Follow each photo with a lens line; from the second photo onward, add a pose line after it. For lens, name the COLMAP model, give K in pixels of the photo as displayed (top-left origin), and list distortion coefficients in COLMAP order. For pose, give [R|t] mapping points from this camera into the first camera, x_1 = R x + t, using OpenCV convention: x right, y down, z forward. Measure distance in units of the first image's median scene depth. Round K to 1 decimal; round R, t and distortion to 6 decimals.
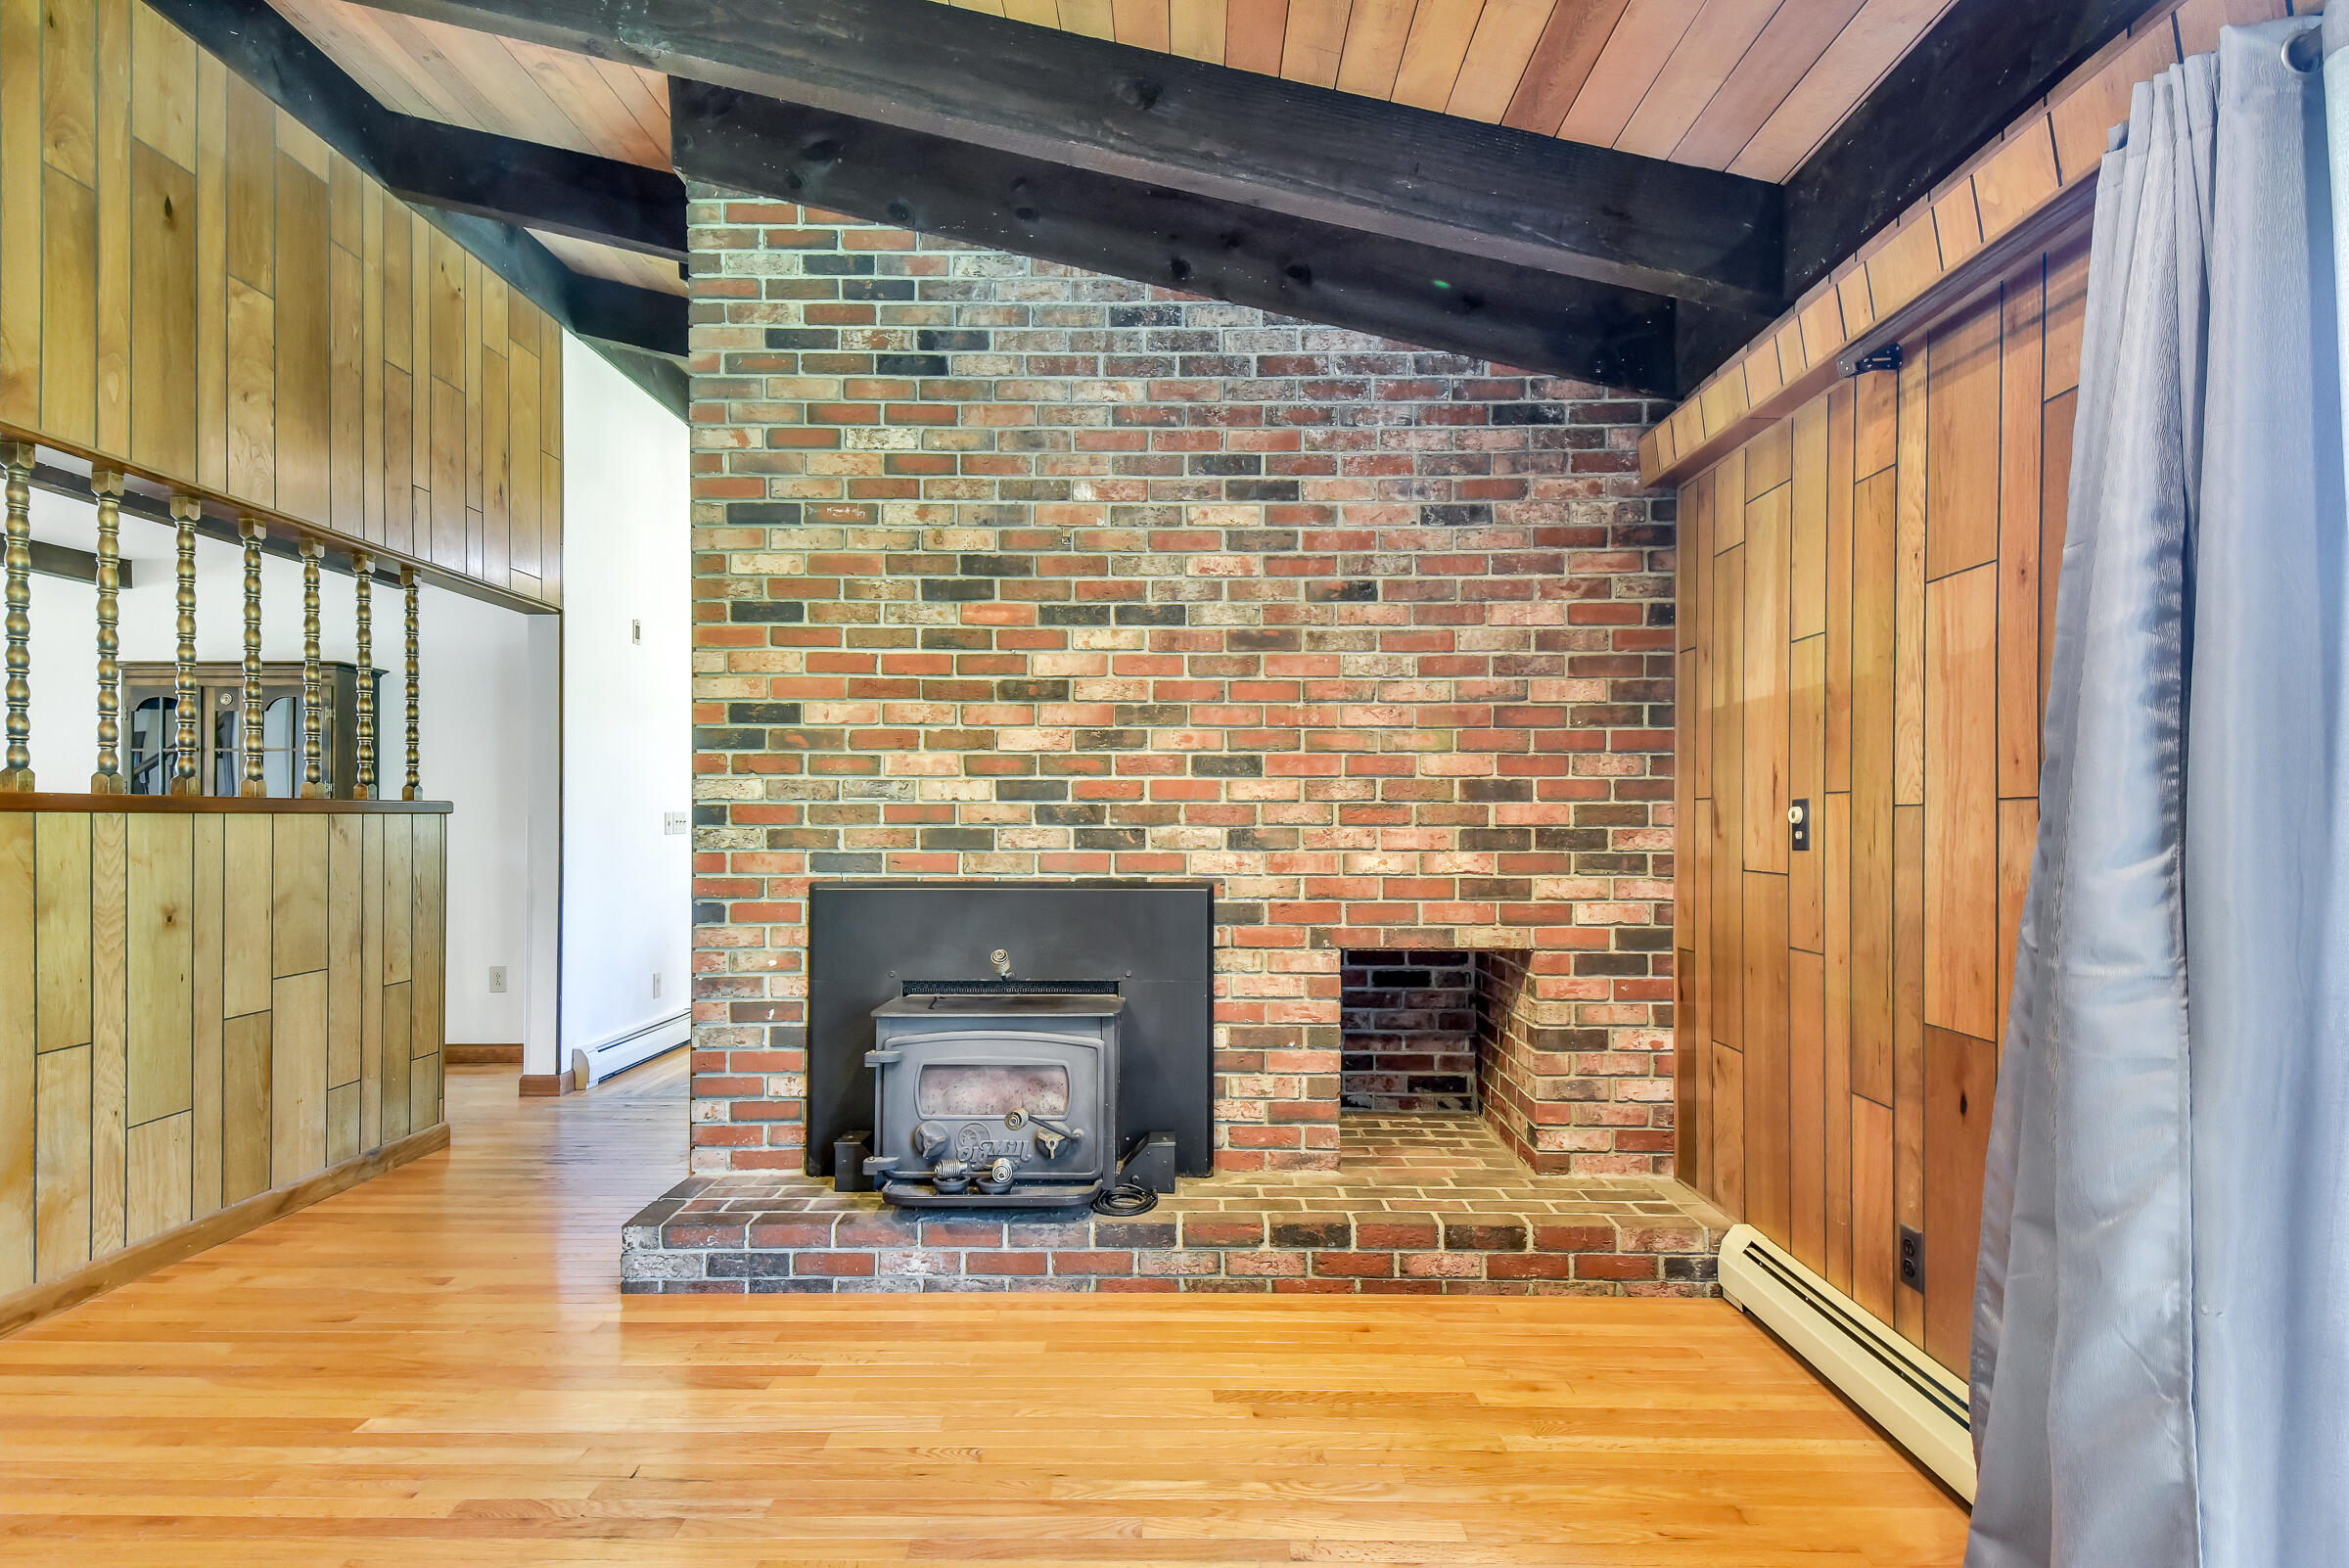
lens RADIAL K [[1223.6, 0, 1177.4], [0, 1223.6, 809.2], [0, 0, 1]] dist [0.047926, -0.000887]
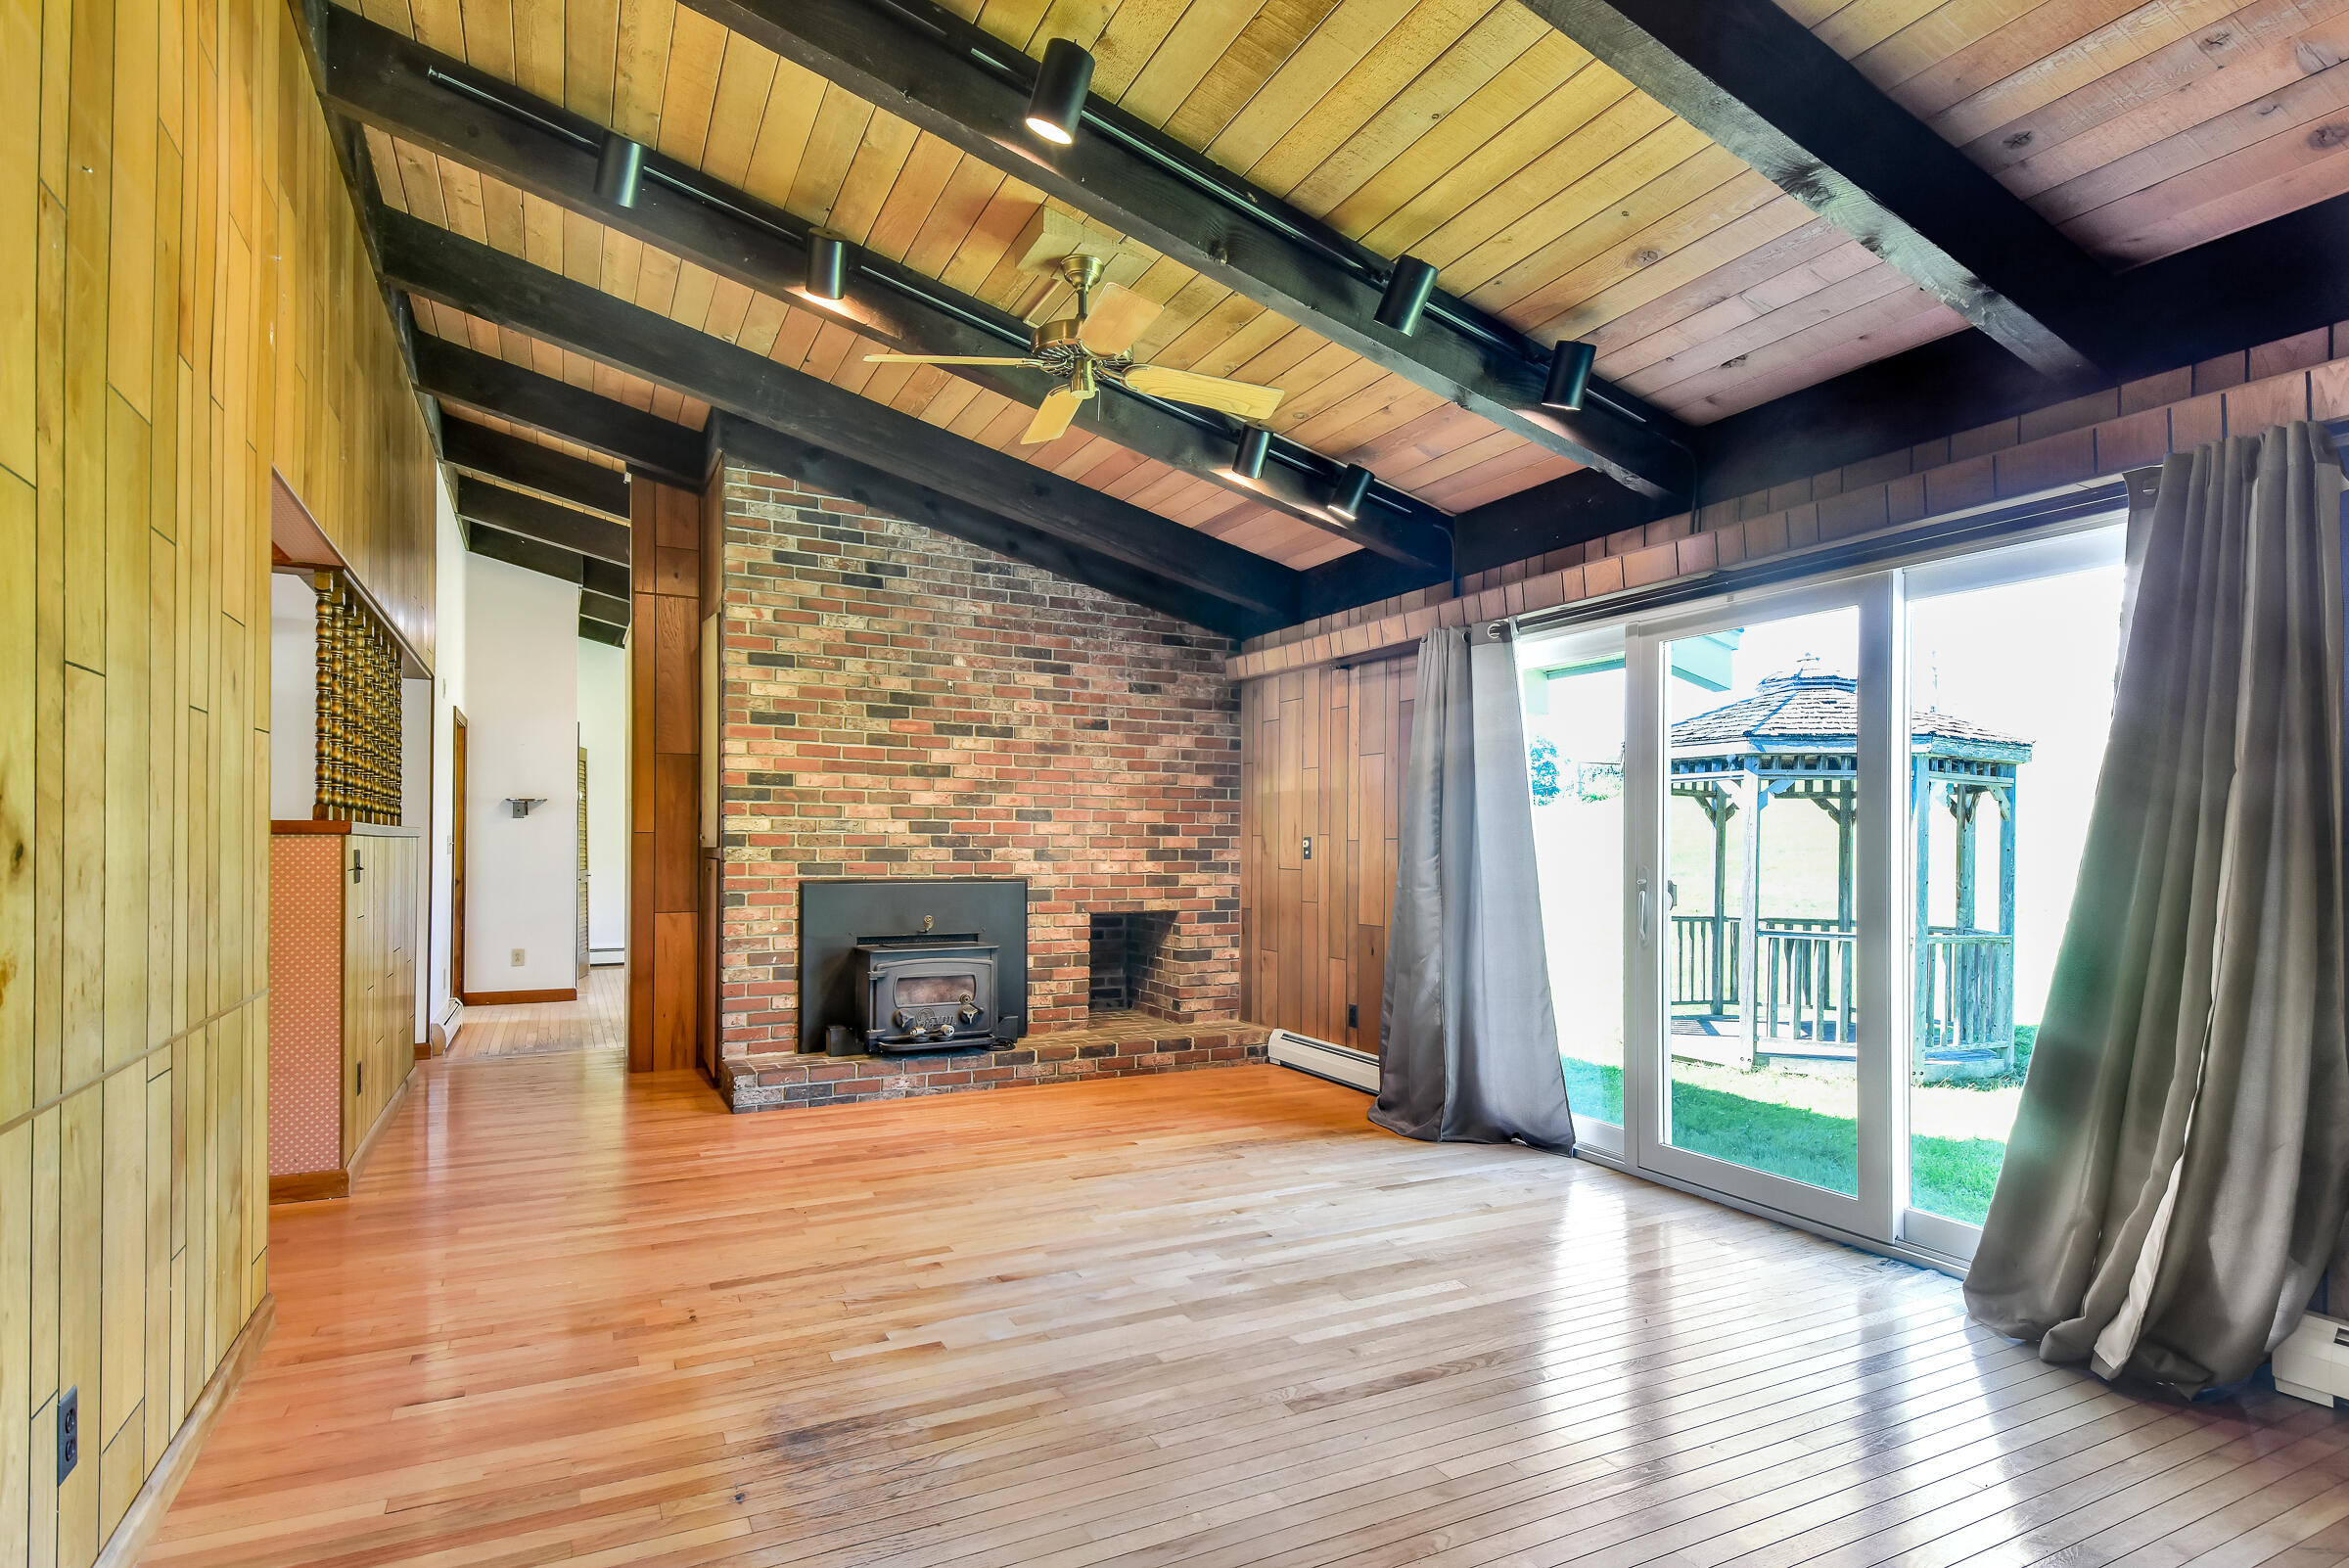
lens RADIAL K [[1223.6, 0, 1177.4], [0, 1223.6, 809.2], [0, 0, 1]] dist [0.047926, -0.000887]
pose [[0.882128, 0.018557, 0.470645, -0.638535], [-0.009376, 0.999717, -0.021844, -0.006303], [-0.470917, 0.014856, 0.882052, -0.733562]]
